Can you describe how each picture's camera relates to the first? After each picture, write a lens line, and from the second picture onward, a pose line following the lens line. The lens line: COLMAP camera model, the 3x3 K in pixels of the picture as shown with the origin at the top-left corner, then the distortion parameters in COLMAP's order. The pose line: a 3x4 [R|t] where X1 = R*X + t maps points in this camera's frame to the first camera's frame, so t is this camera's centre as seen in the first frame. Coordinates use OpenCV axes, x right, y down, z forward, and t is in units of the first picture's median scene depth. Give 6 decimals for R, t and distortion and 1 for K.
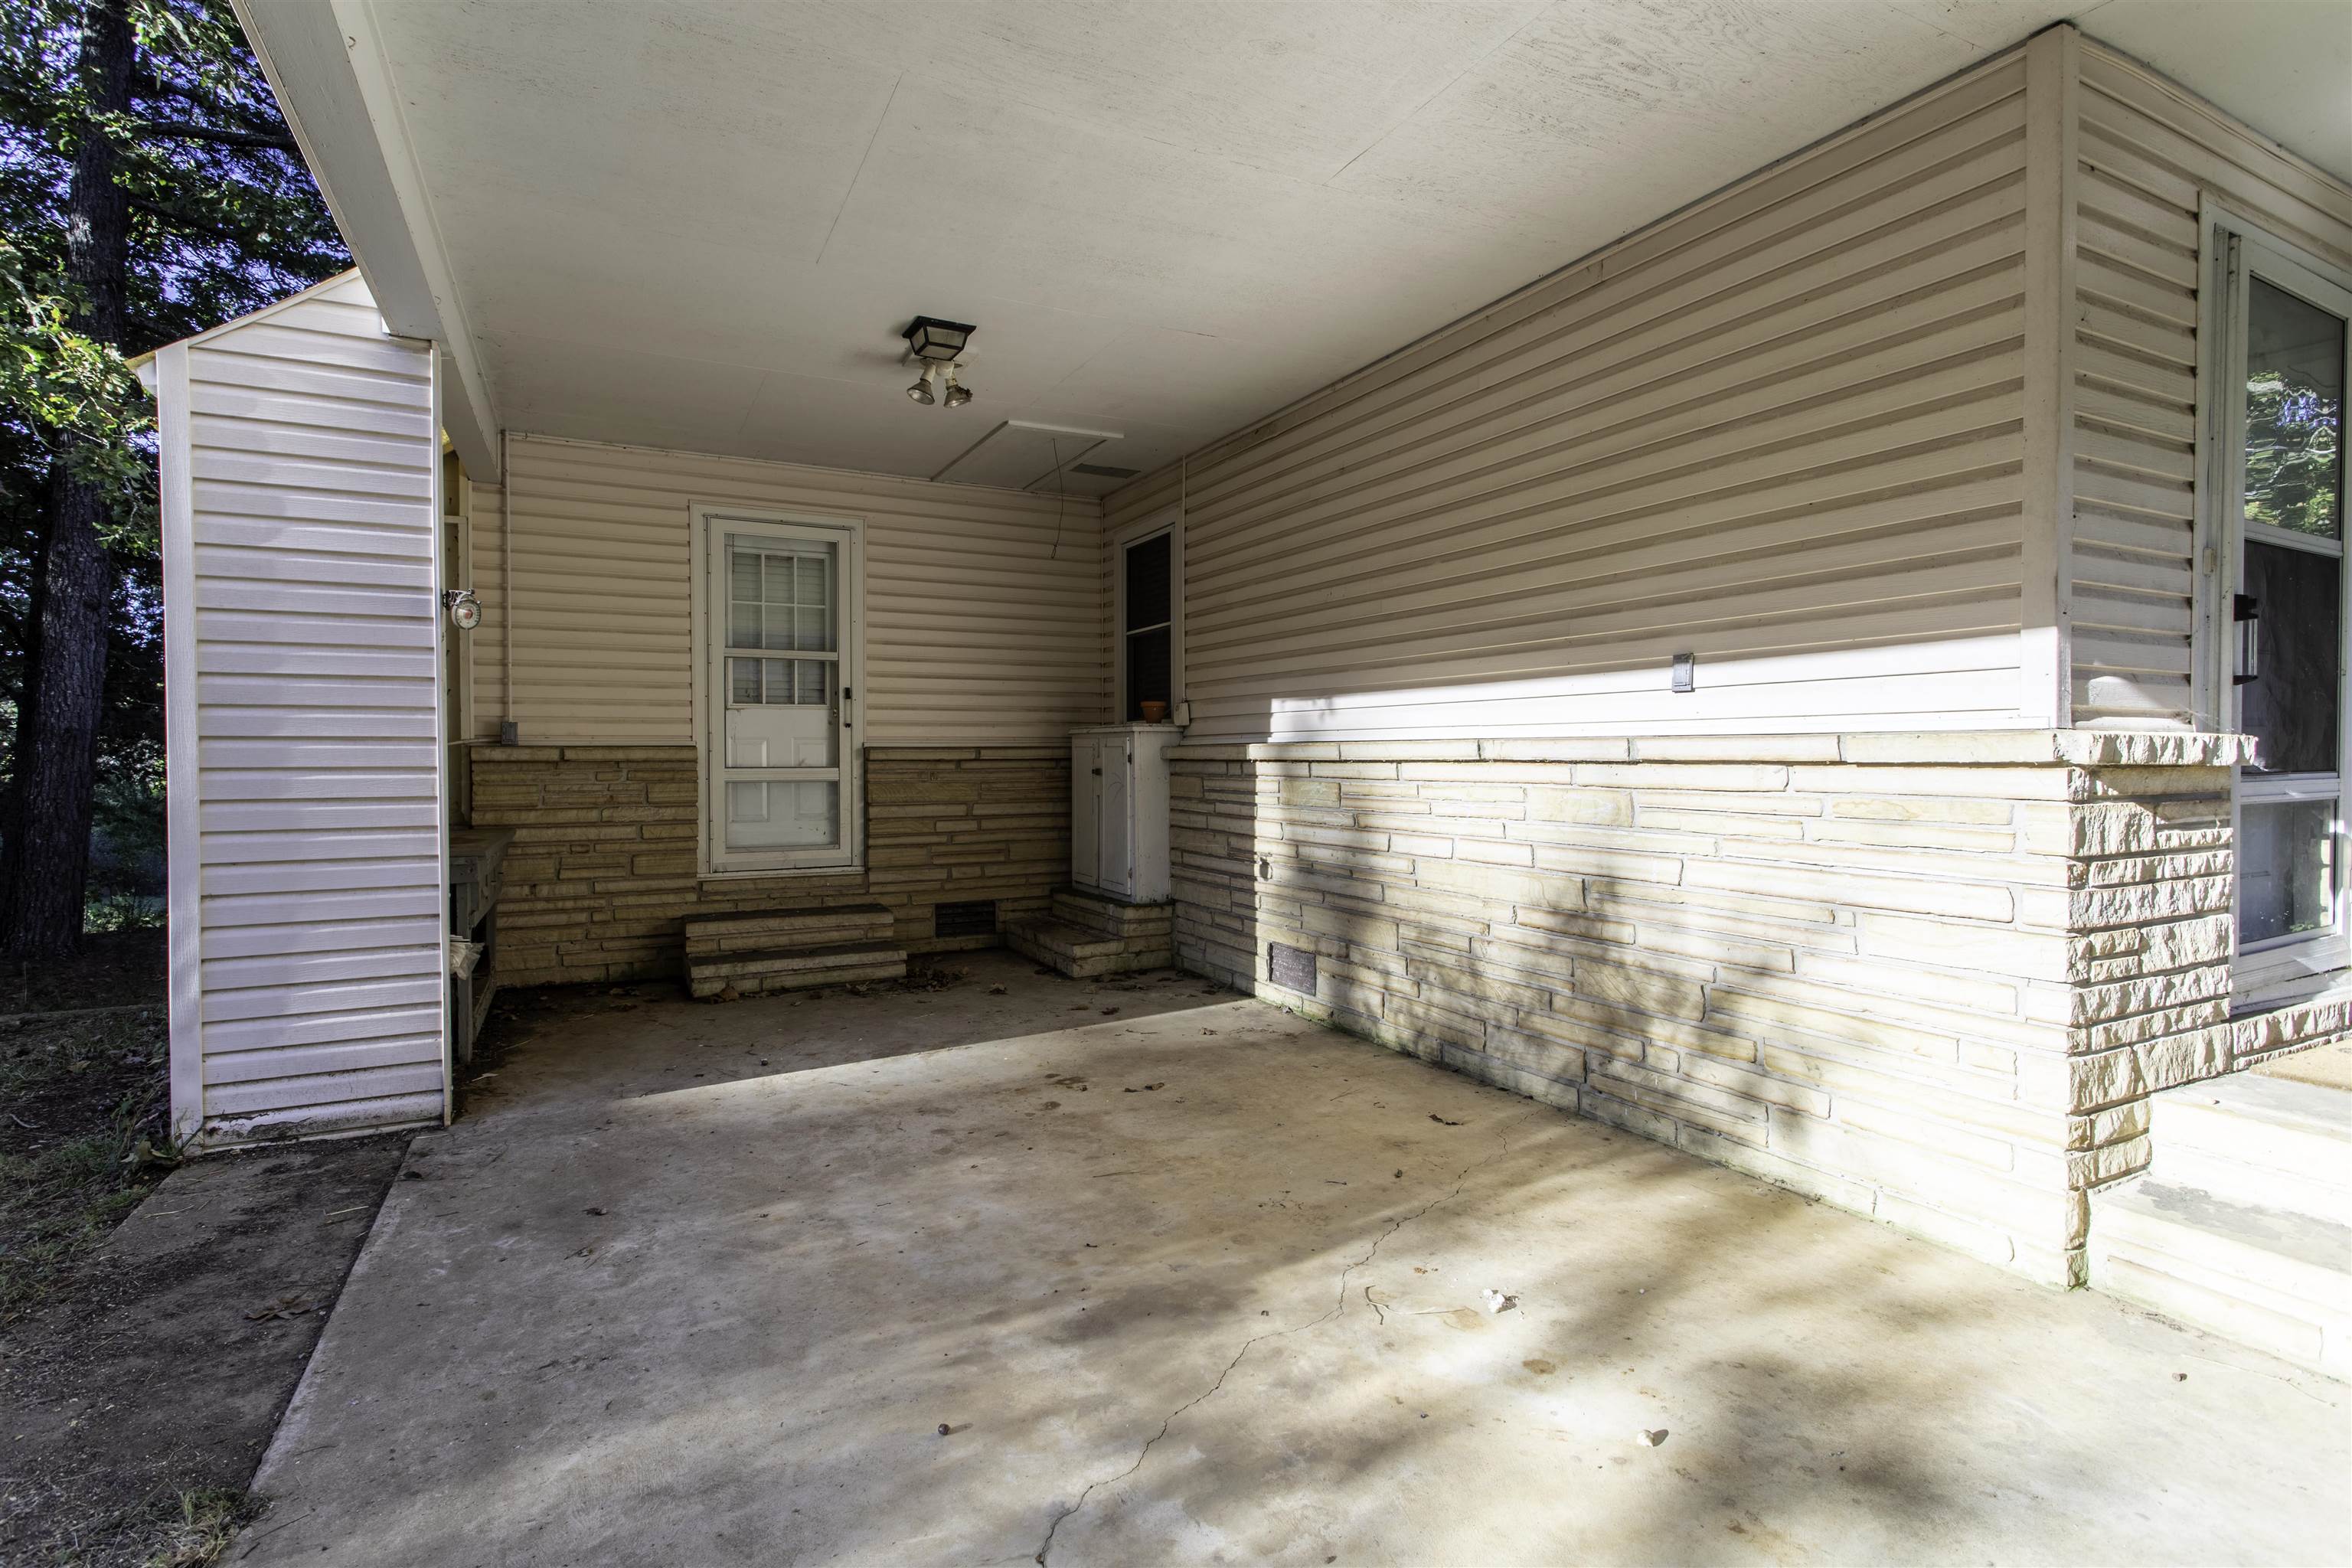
lens RADIAL K [[1119.0, 0, 1176.0], [0, 1119.0, 784.0], [0, 0, 1]] dist [0.000038, 0.000418]
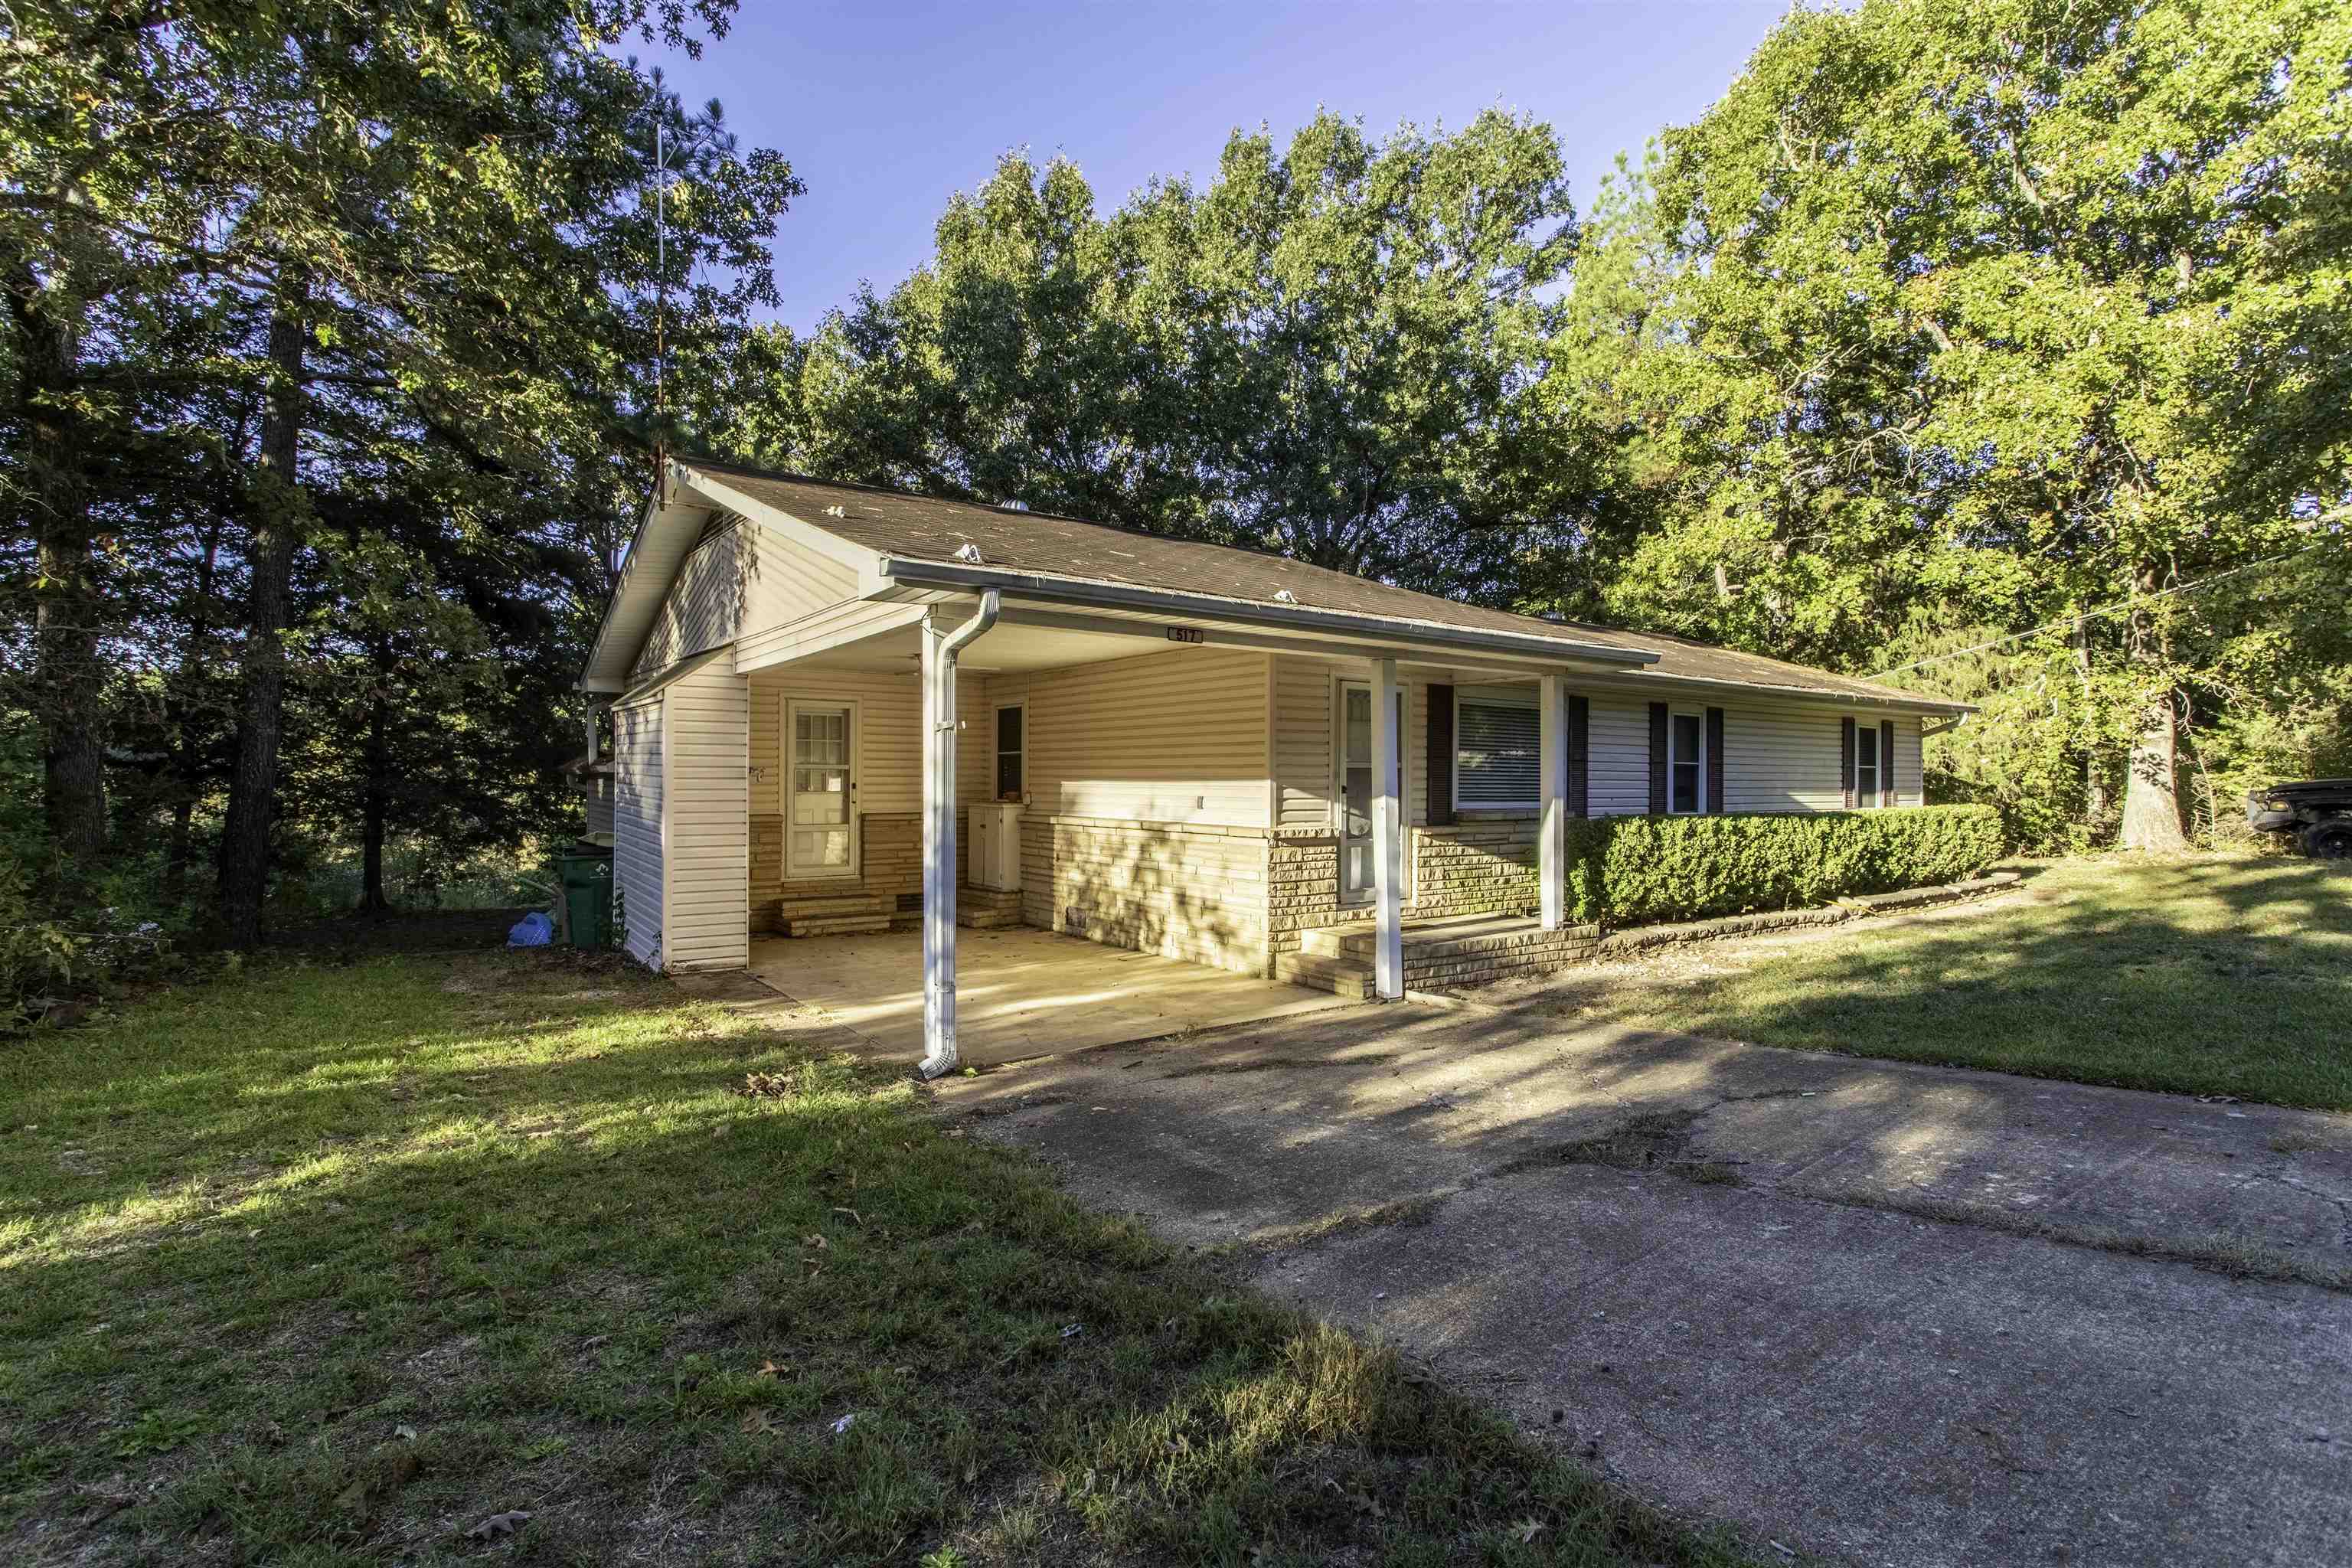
lens RADIAL K [[1119.0, 0, 1176.0], [0, 1119.0, 784.0], [0, 0, 1]] dist [0.000038, 0.000418]
pose [[0.989884, 0.006077, 0.141752, -0.015815], [-0.002957, 0.999749, -0.022208, -0.047983], [-0.141851, 0.021564, 0.989653, -1.125180]]
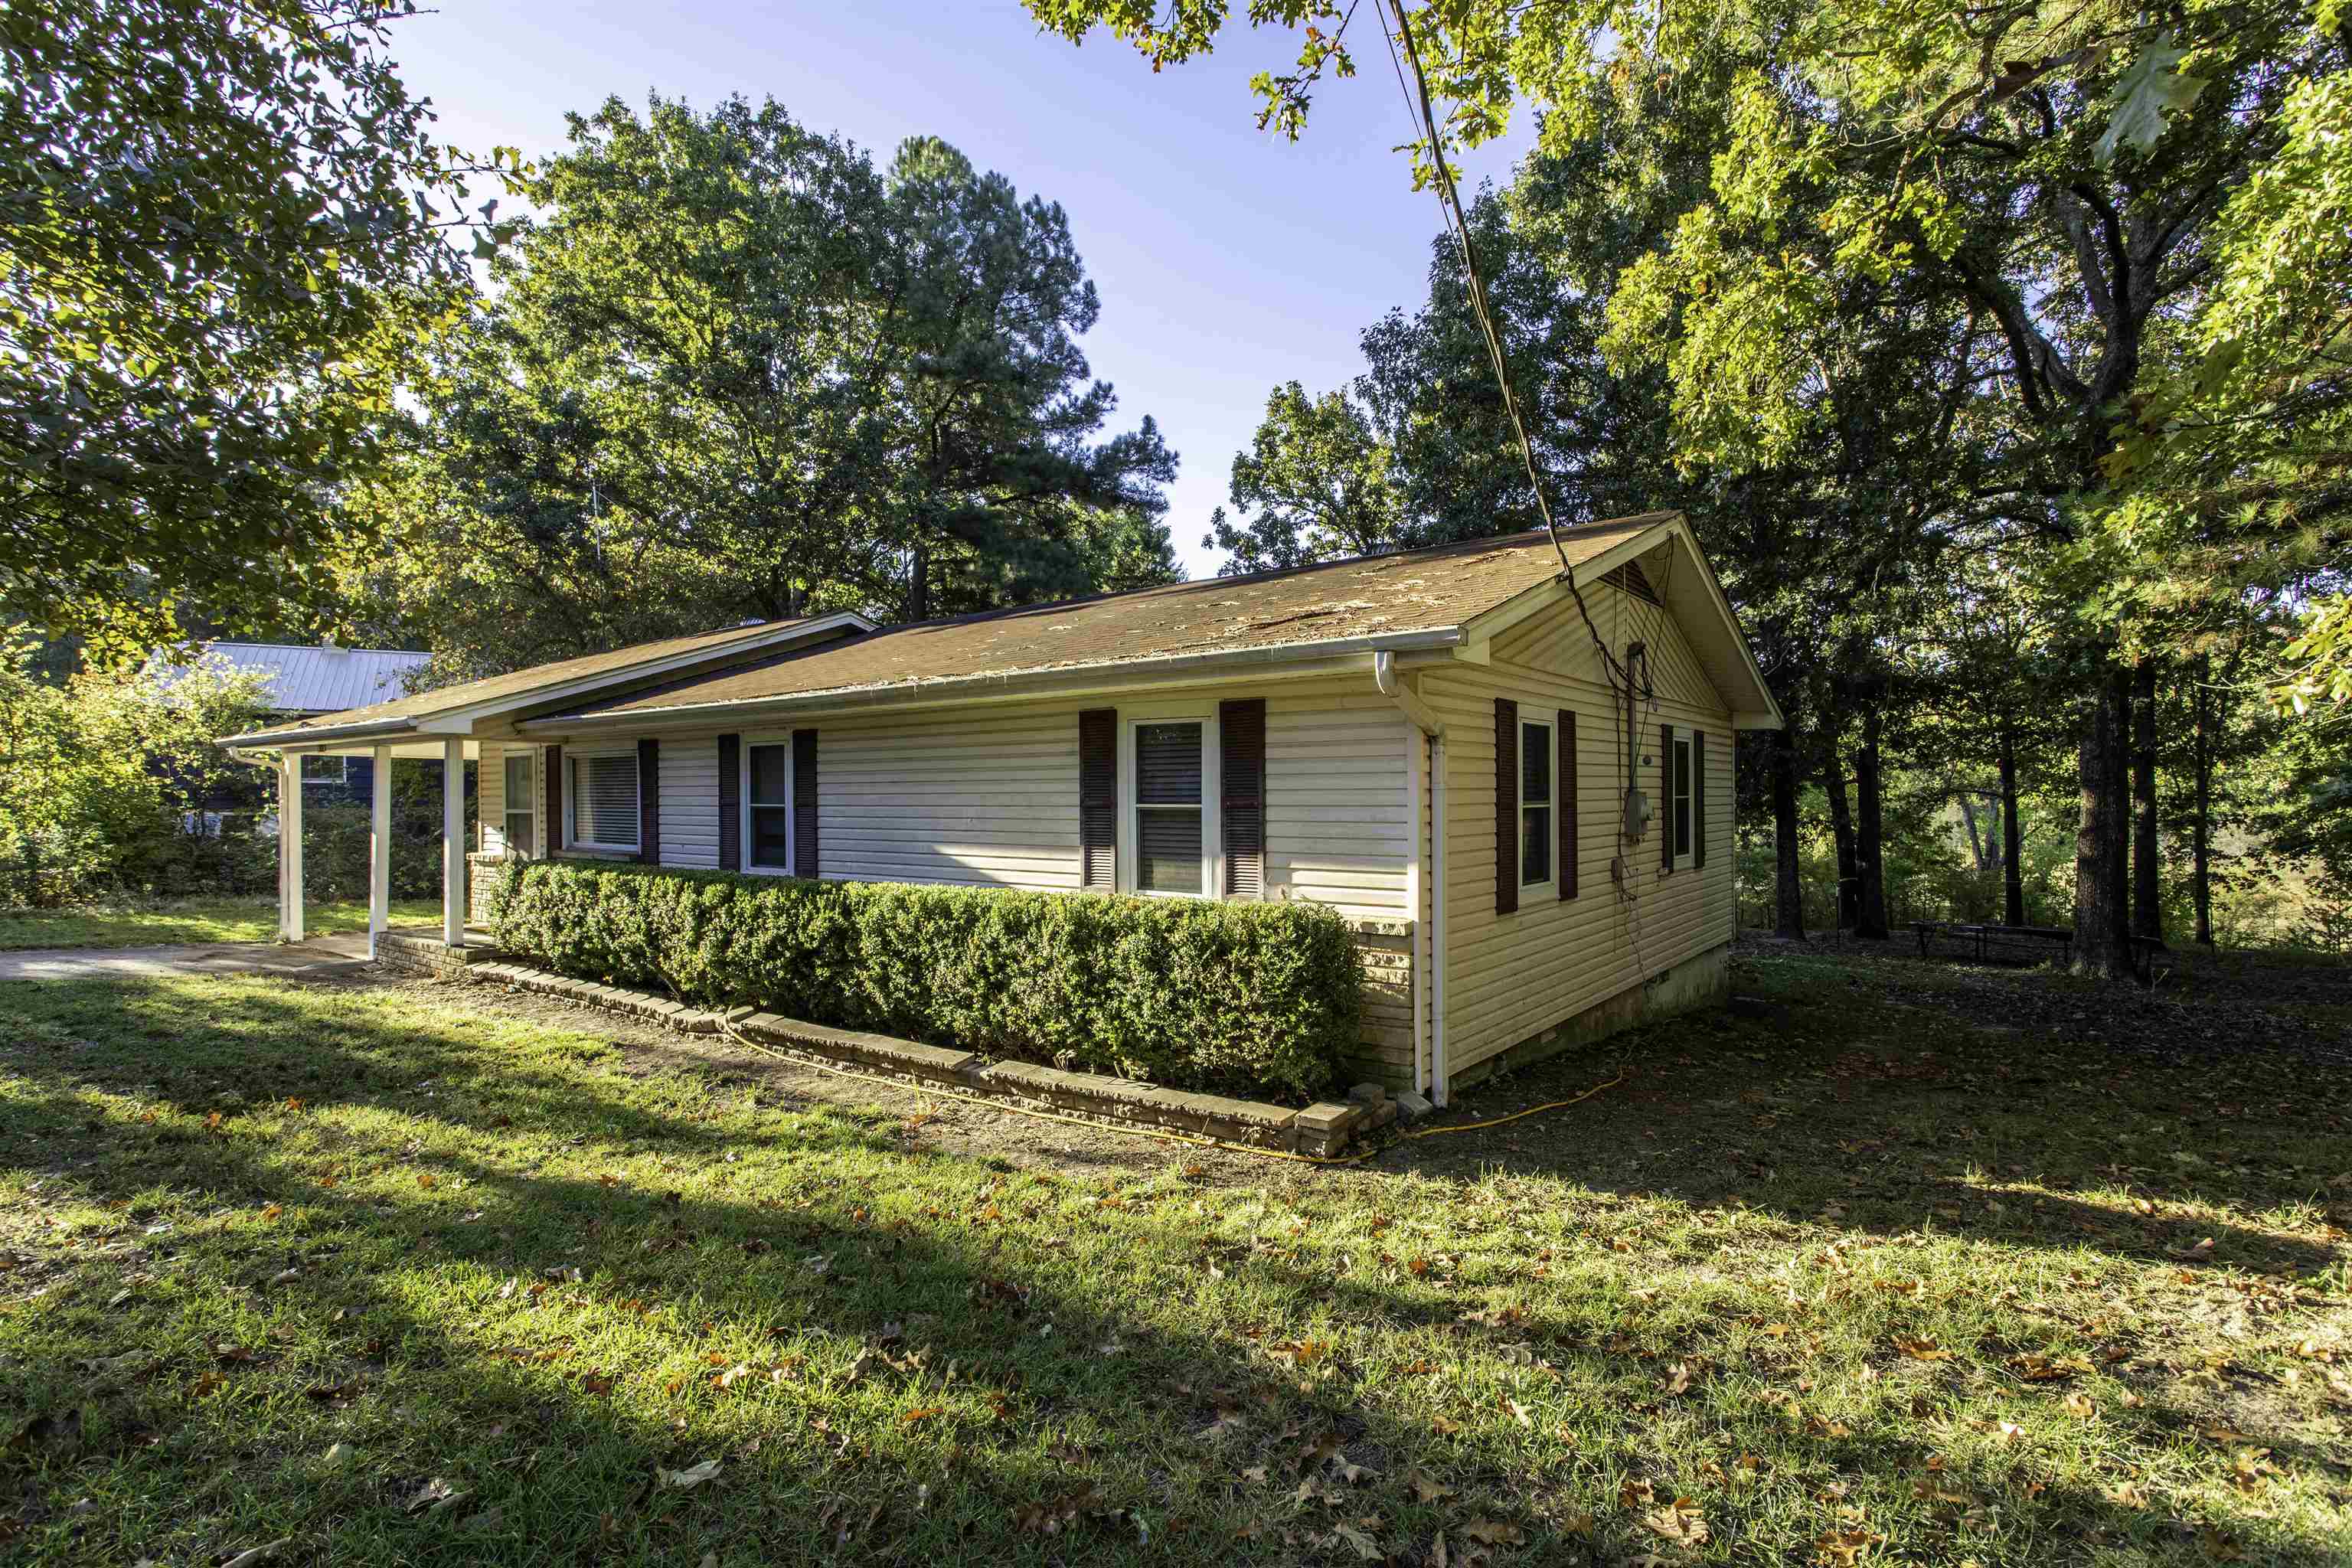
lens RADIAL K [[1119.0, 0, 1176.0], [0, 1119.0, 784.0], [0, 0, 1]] dist [0.000038, 0.000418]
pose [[0.418995, -0.011099, -0.907921, 3.214175], [-0.019123, 0.999596, -0.021045, -0.150506], [0.907787, 0.026180, 0.418613, 0.795623]]
